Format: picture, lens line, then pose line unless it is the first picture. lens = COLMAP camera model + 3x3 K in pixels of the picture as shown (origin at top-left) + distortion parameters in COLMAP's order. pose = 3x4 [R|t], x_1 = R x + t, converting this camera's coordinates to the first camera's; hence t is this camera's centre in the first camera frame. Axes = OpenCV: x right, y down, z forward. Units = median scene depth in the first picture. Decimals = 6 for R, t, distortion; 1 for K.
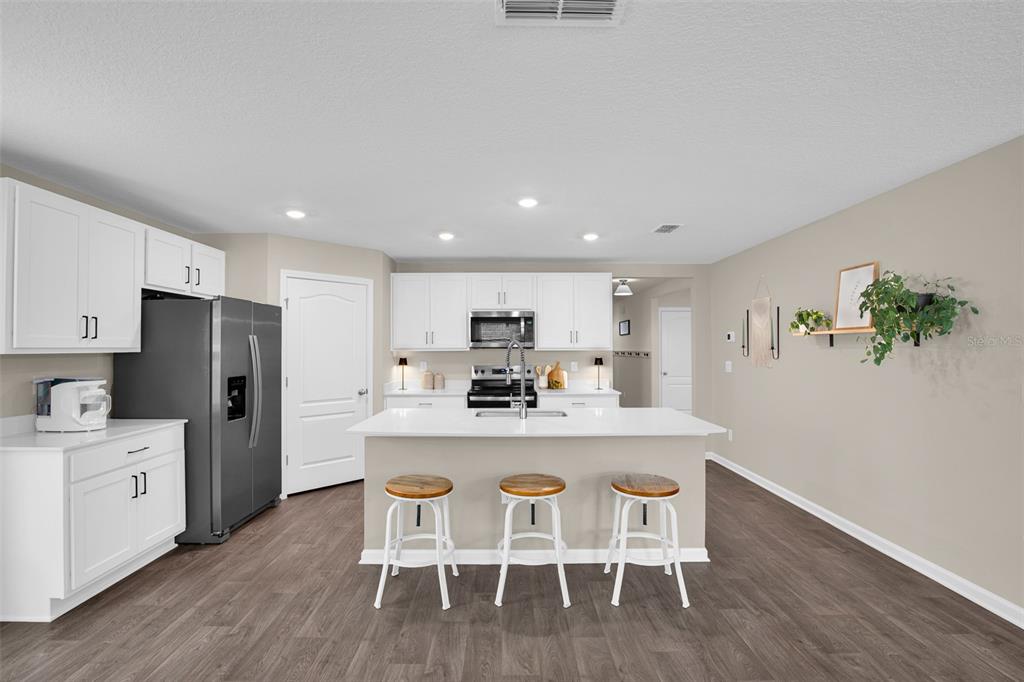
lens RADIAL K [[466.2, 0, 512.0], [0, 466.2, 341.0], [0, 0, 1]] dist [-0.035690, 0.000301]
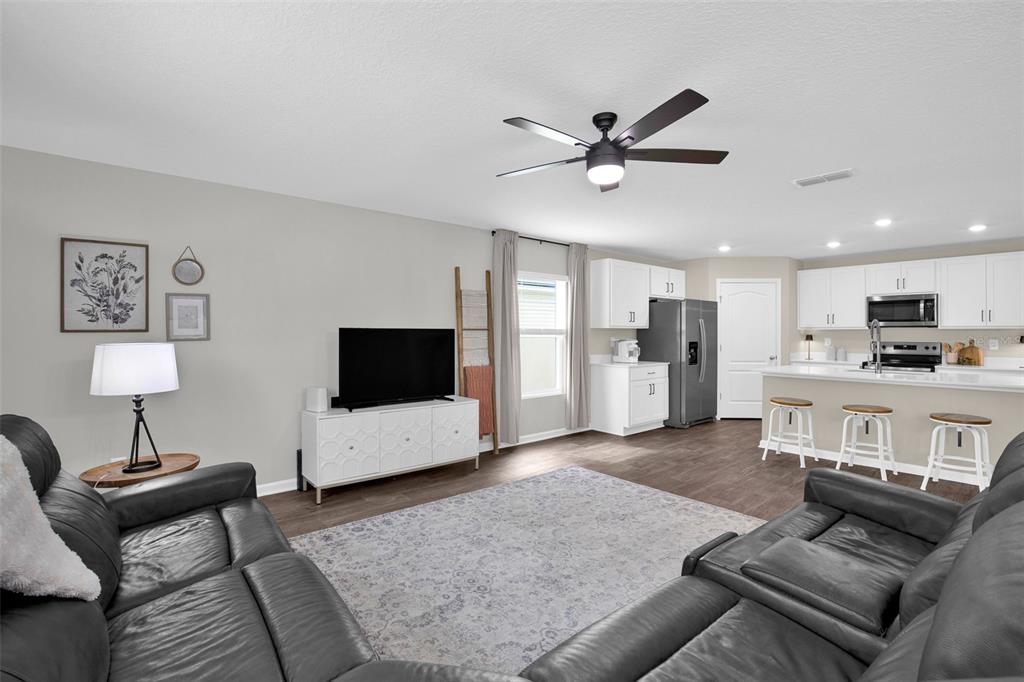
lens RADIAL K [[466.2, 0, 512.0], [0, 466.2, 341.0], [0, 0, 1]] dist [-0.035690, 0.000301]
pose [[0.635479, 0.014452, -0.771983, 0.332789], [0.009562, 0.999601, 0.026585, 0.016247], [0.772059, -0.024275, 0.635087, -0.660510]]
